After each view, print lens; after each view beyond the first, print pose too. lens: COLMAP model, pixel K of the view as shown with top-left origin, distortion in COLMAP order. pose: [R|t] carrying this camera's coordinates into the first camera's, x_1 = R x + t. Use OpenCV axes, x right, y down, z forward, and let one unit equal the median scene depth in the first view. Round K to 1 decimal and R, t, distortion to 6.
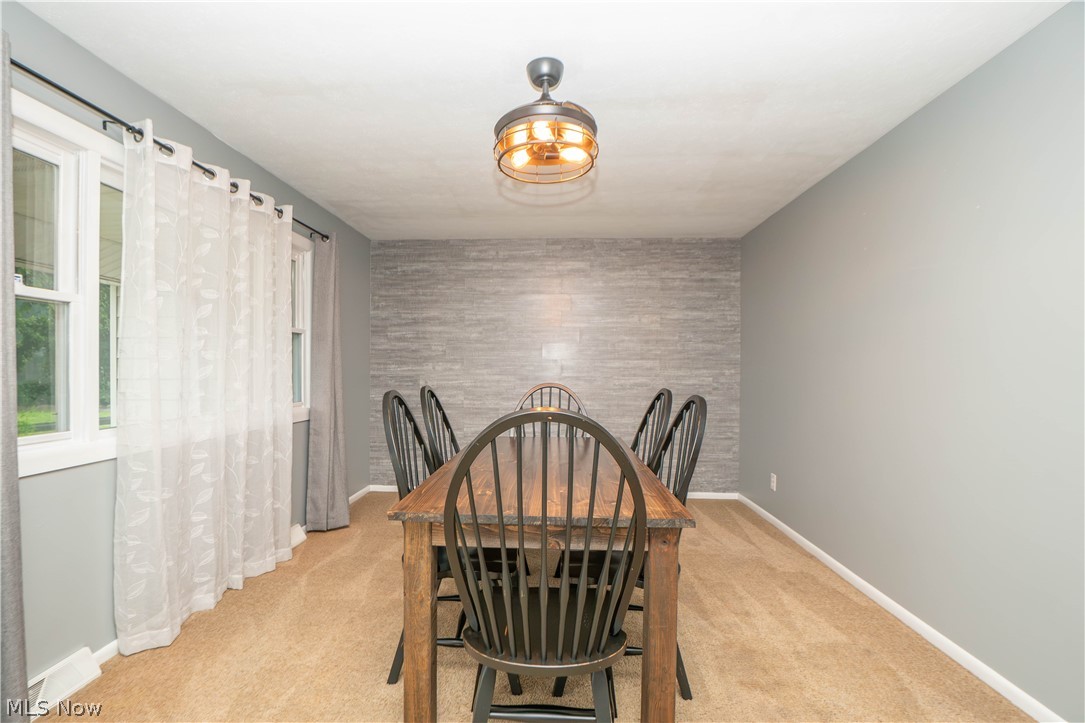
lens RADIAL K [[536.7, 0, 542.2], [0, 536.7, 372.5], [0, 0, 1]] dist [-0.044881, 0.013556]
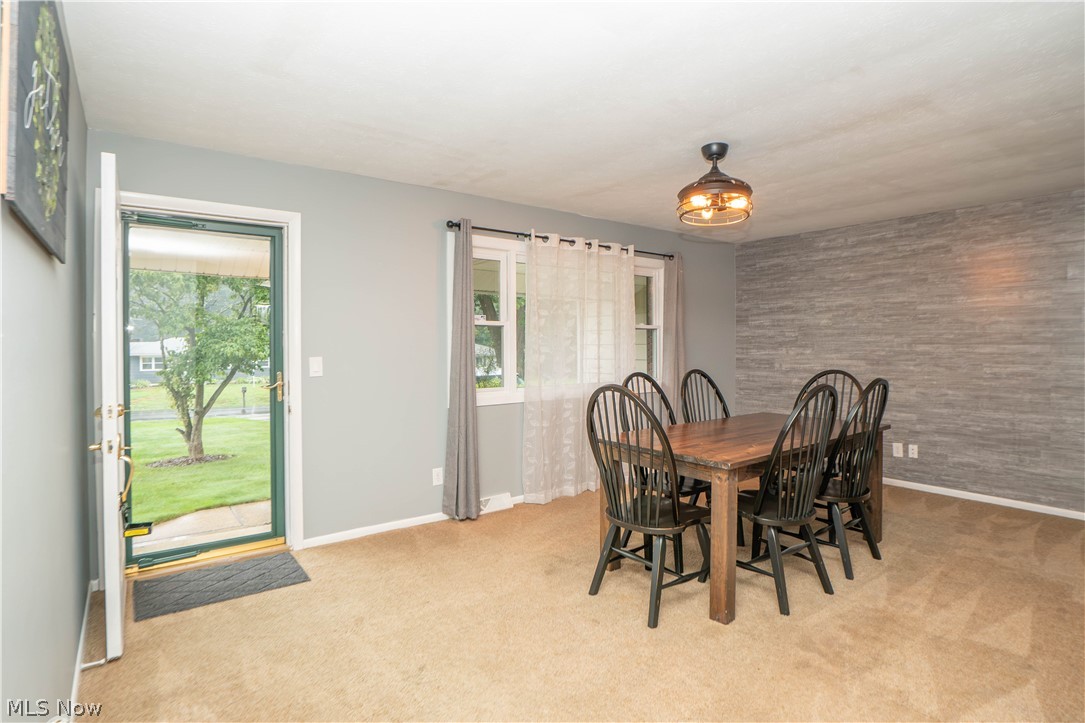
lens RADIAL K [[553.9, 0, 542.5], [0, 553.9, 361.5], [0, 0, 1]] dist [-0.001020, 0.000263]
pose [[0.655454, 0.017338, -0.755036, 0.343828], [-0.000146, 0.999739, 0.022831, -0.016489], [0.755235, -0.014854, 0.655286, -0.132268]]
